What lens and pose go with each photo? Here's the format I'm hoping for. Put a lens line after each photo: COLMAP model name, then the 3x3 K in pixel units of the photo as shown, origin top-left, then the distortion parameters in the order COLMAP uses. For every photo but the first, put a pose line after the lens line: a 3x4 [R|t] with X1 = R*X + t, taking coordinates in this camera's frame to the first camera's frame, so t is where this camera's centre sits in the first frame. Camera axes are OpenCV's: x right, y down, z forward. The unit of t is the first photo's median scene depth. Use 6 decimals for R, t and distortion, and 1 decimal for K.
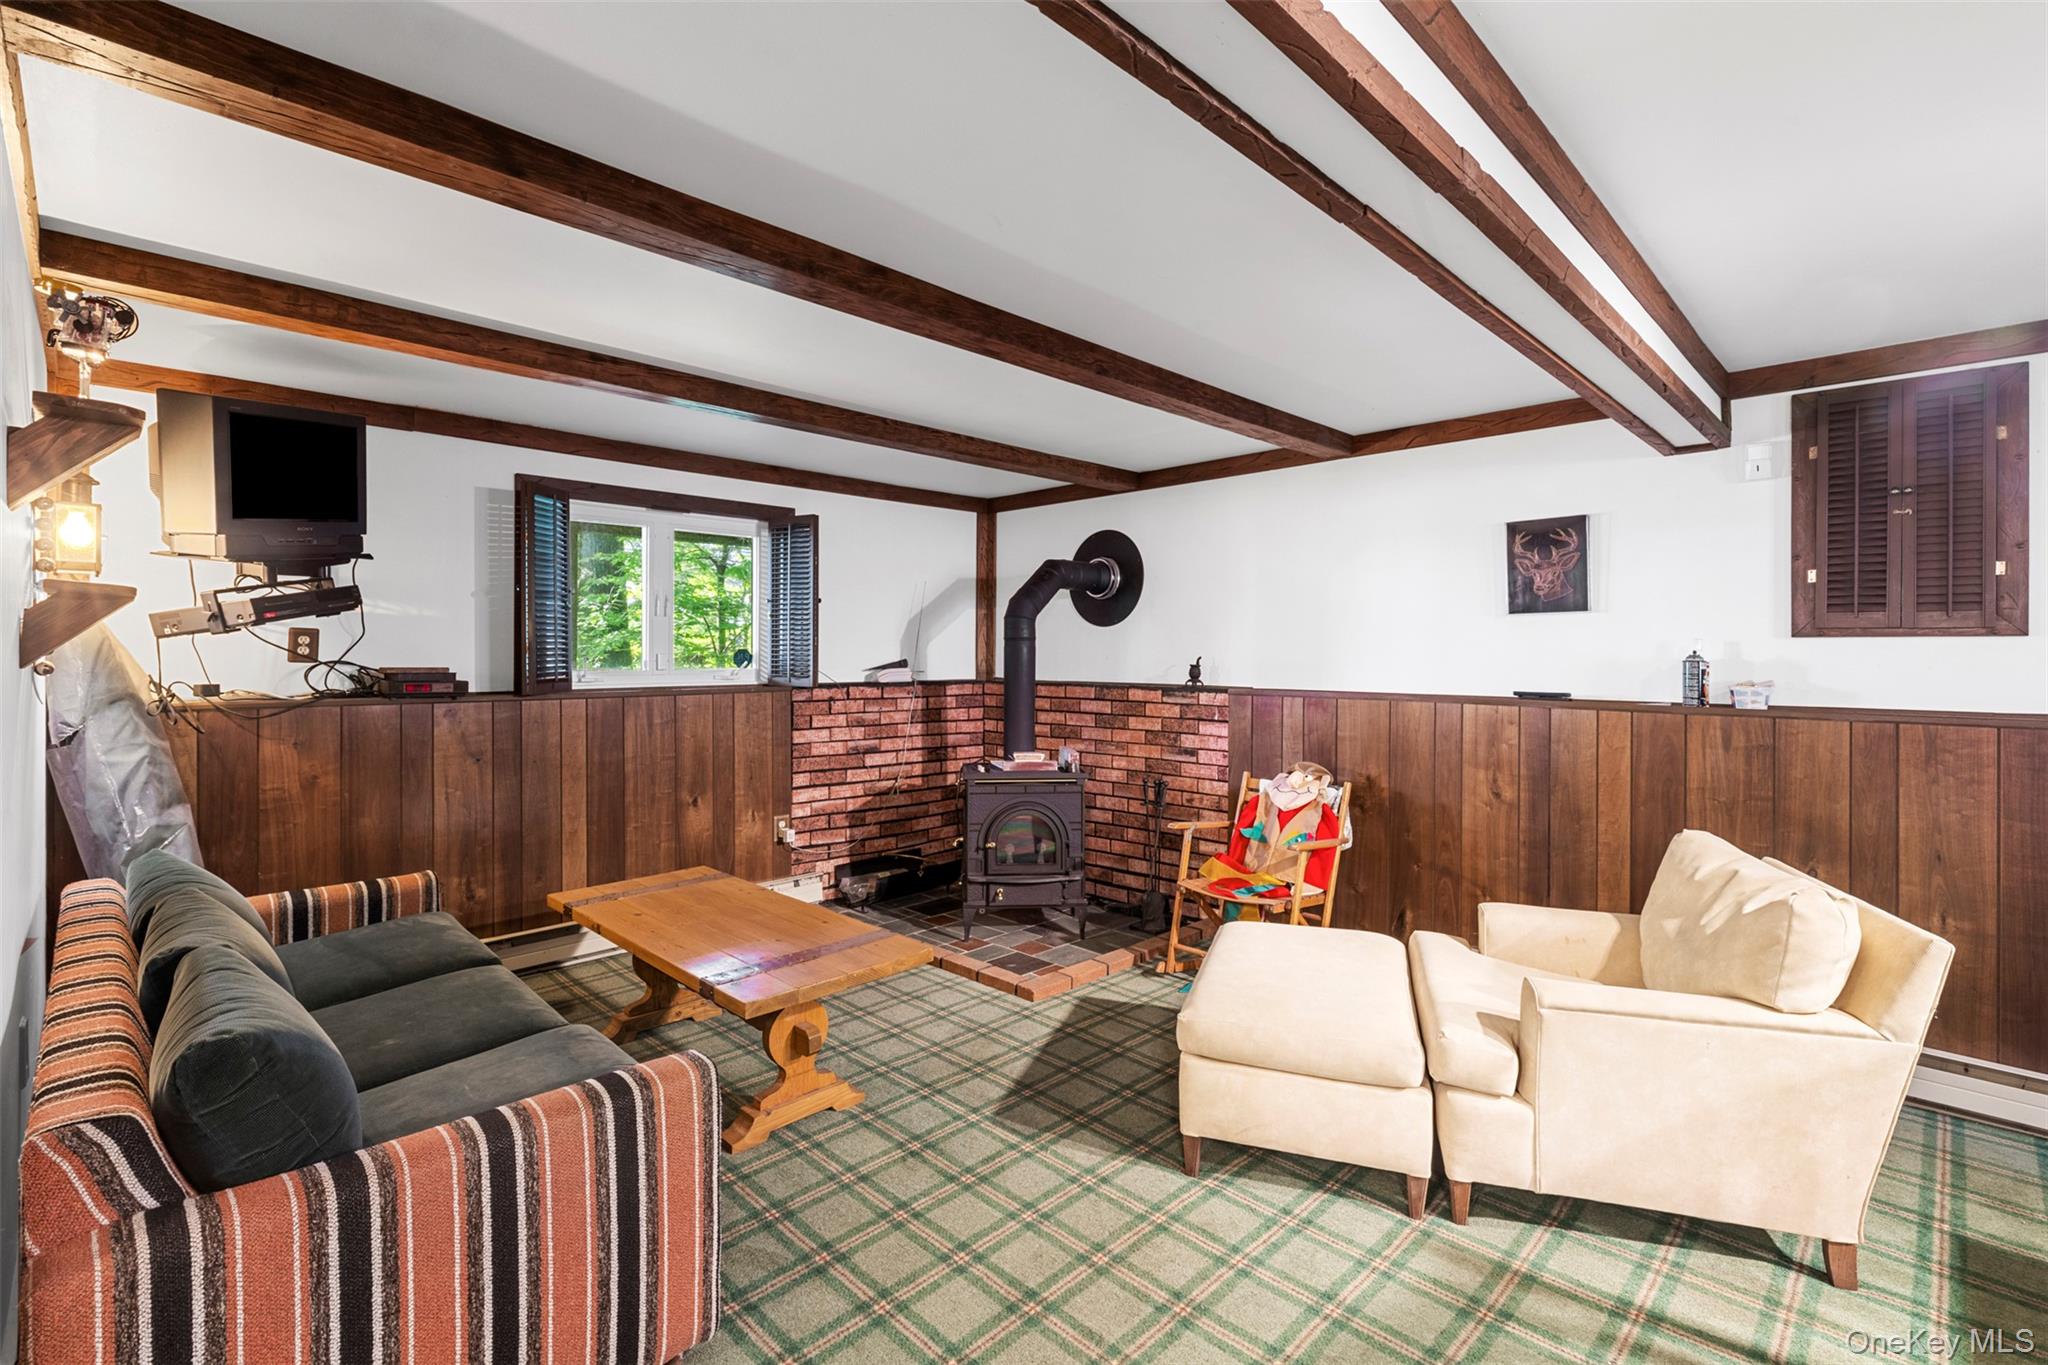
lens RADIAL K [[925.7, 0, 1013.2], [0, 925.7, 655.1], [0, 0, 1]] dist [-0.002117, -0.000603]
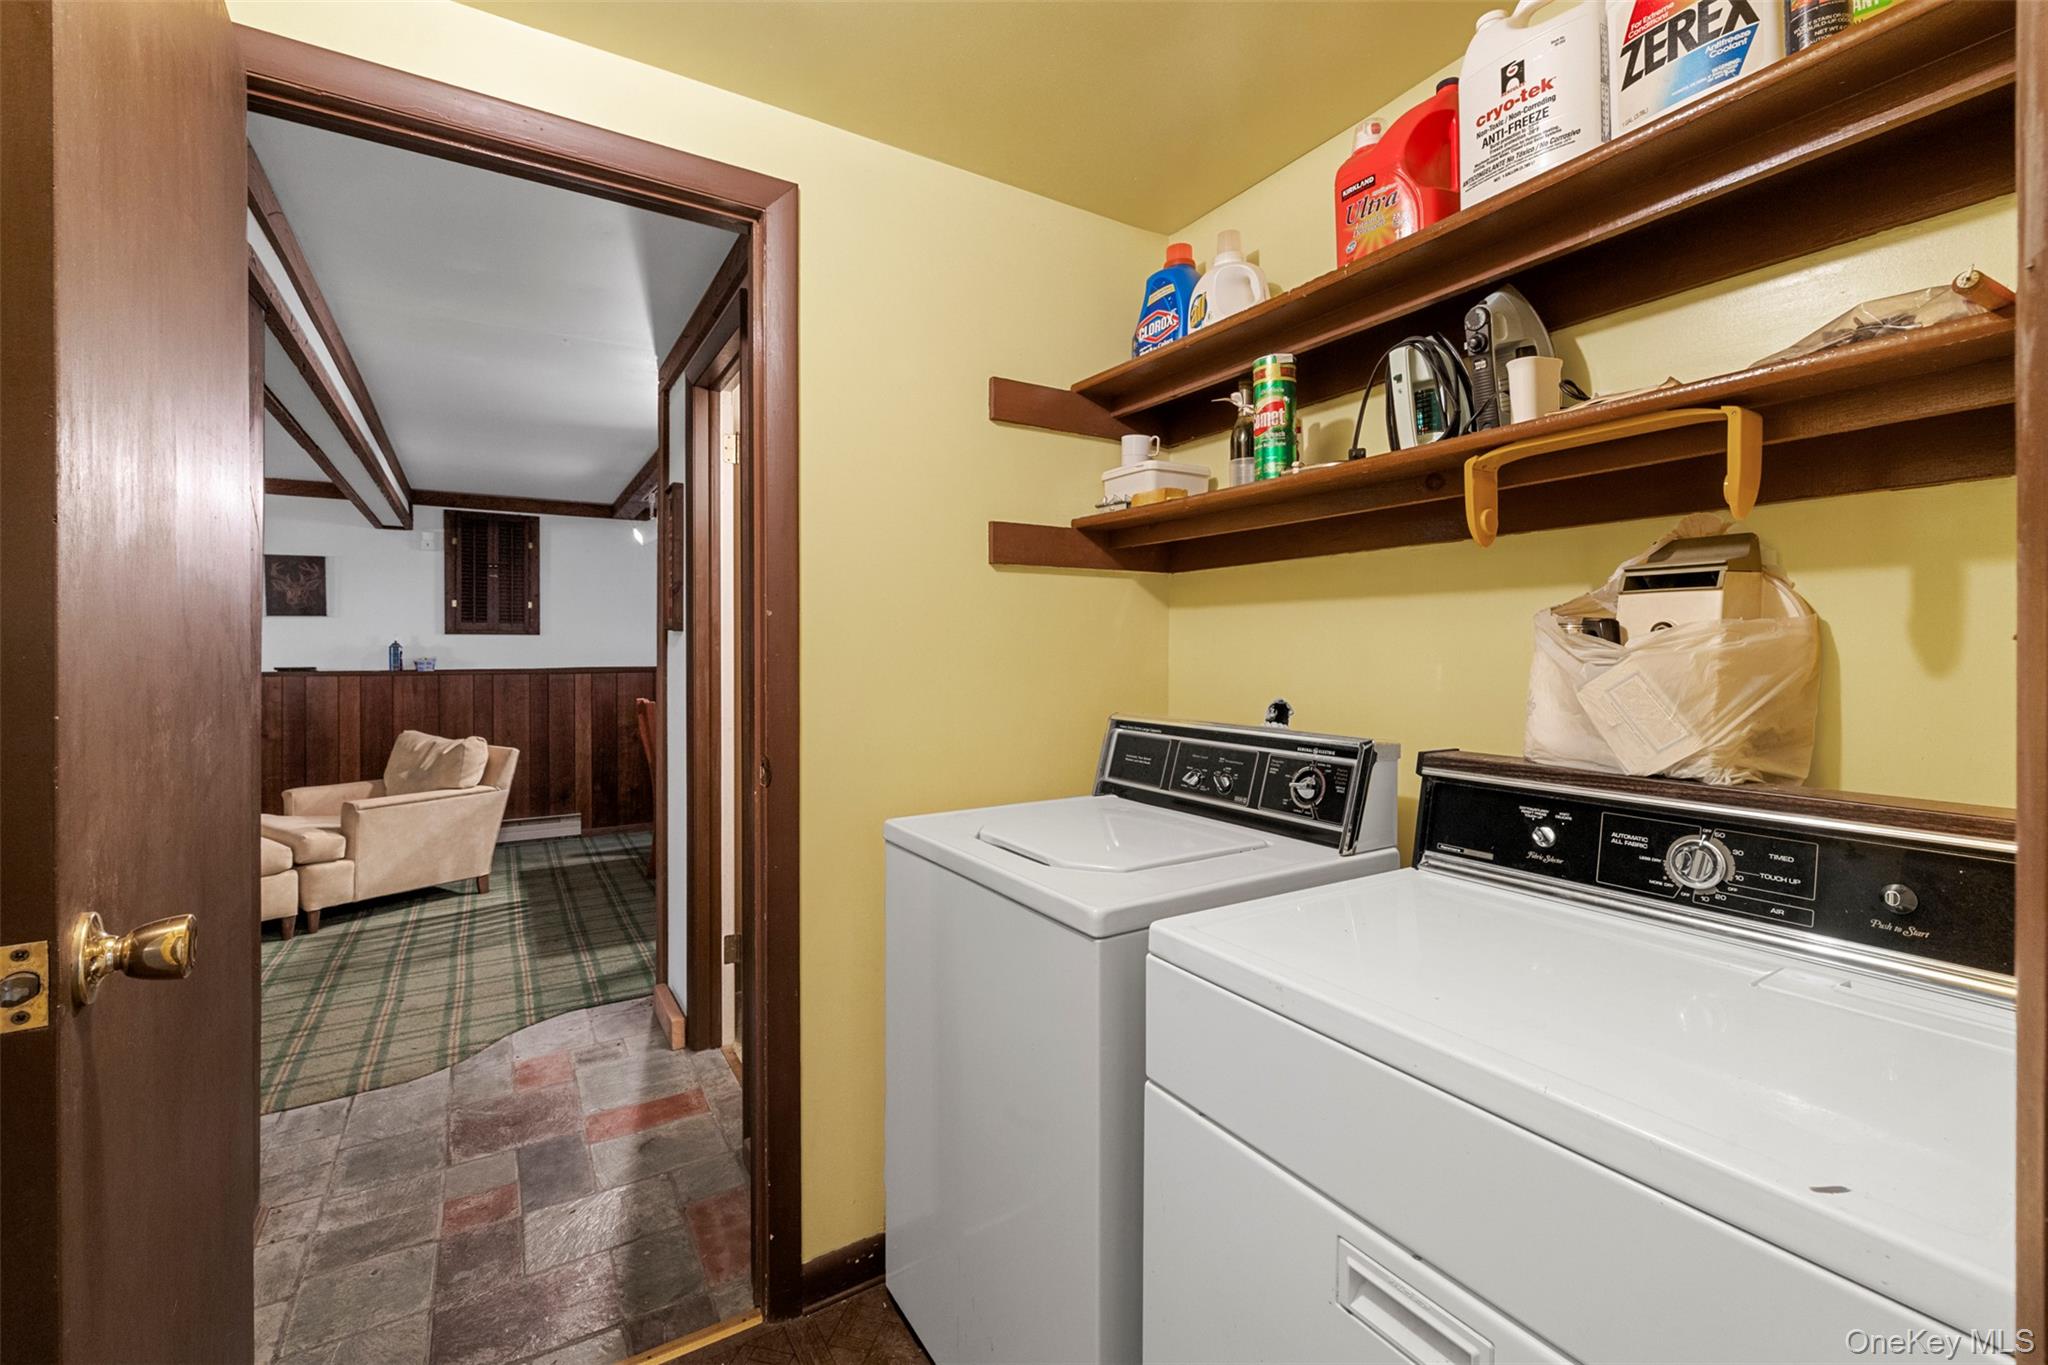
lens RADIAL K [[879.4, 0, 1038.7], [0, 879.4, 649.1], [0, 0, 1]] dist [-0.002218, -0.000298]
pose [[0.218011, 0.001125, 0.975946, -0.719569], [0.004181, 0.999989, -0.002087, 0.021713], [-0.975937, 0.004536, 0.218003, -0.649502]]
